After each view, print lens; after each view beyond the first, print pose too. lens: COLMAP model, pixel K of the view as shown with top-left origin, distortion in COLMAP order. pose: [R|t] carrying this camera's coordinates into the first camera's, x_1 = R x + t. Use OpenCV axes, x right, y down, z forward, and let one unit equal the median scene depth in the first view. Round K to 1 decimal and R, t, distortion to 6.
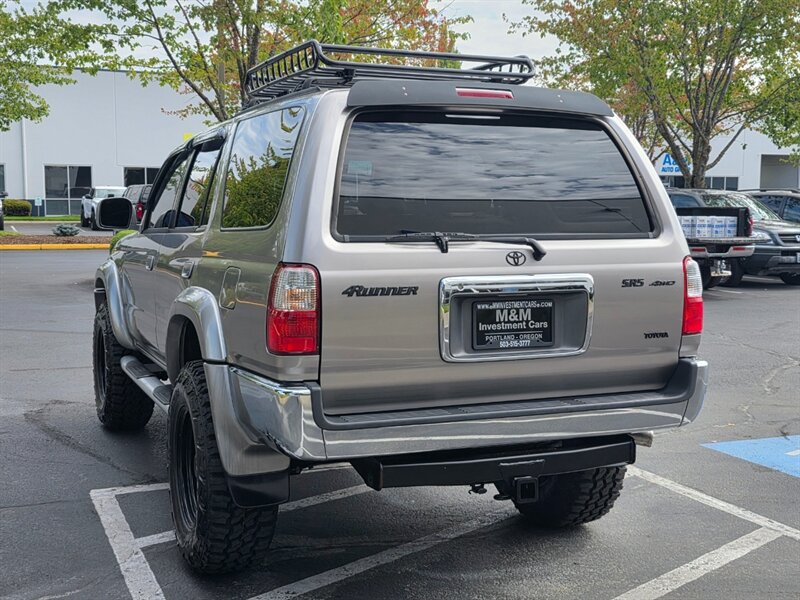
lens RADIAL K [[1019.6, 0, 406.9], [0, 1019.6, 293.8], [0, 0, 1]] dist [0.047610, 0.000000]
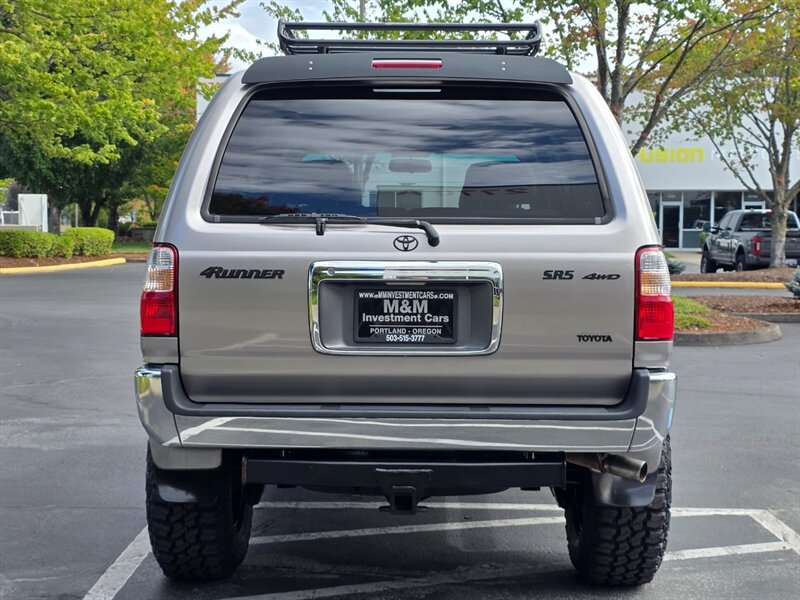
lens RADIAL K [[1288.4, 0, 399.4], [0, 1288.4, 297.9], [0, 0, 1]] dist [0.080557, 0.000000]
pose [[0.914387, 0.019532, -0.404369, 0.499565], [-0.036323, 0.998765, -0.033894, 0.046577], [0.403208, 0.045680, 0.913967, -0.036713]]
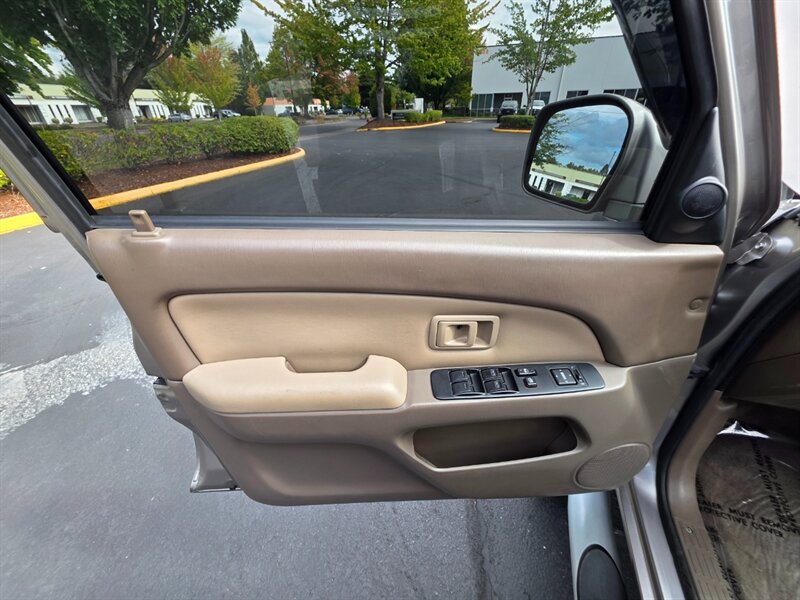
lens RADIAL K [[318.7, 0, 400.9], [0, 318.7, 298.8], [0, 0, 1]] dist [-0.001897, 0.002143]
pose [[0.728881, 0.333822, -0.597741, -0.454361], [-0.042022, 0.893241, 0.447609, -0.129963], [0.683349, -0.301136, 0.665095, 1.402025]]
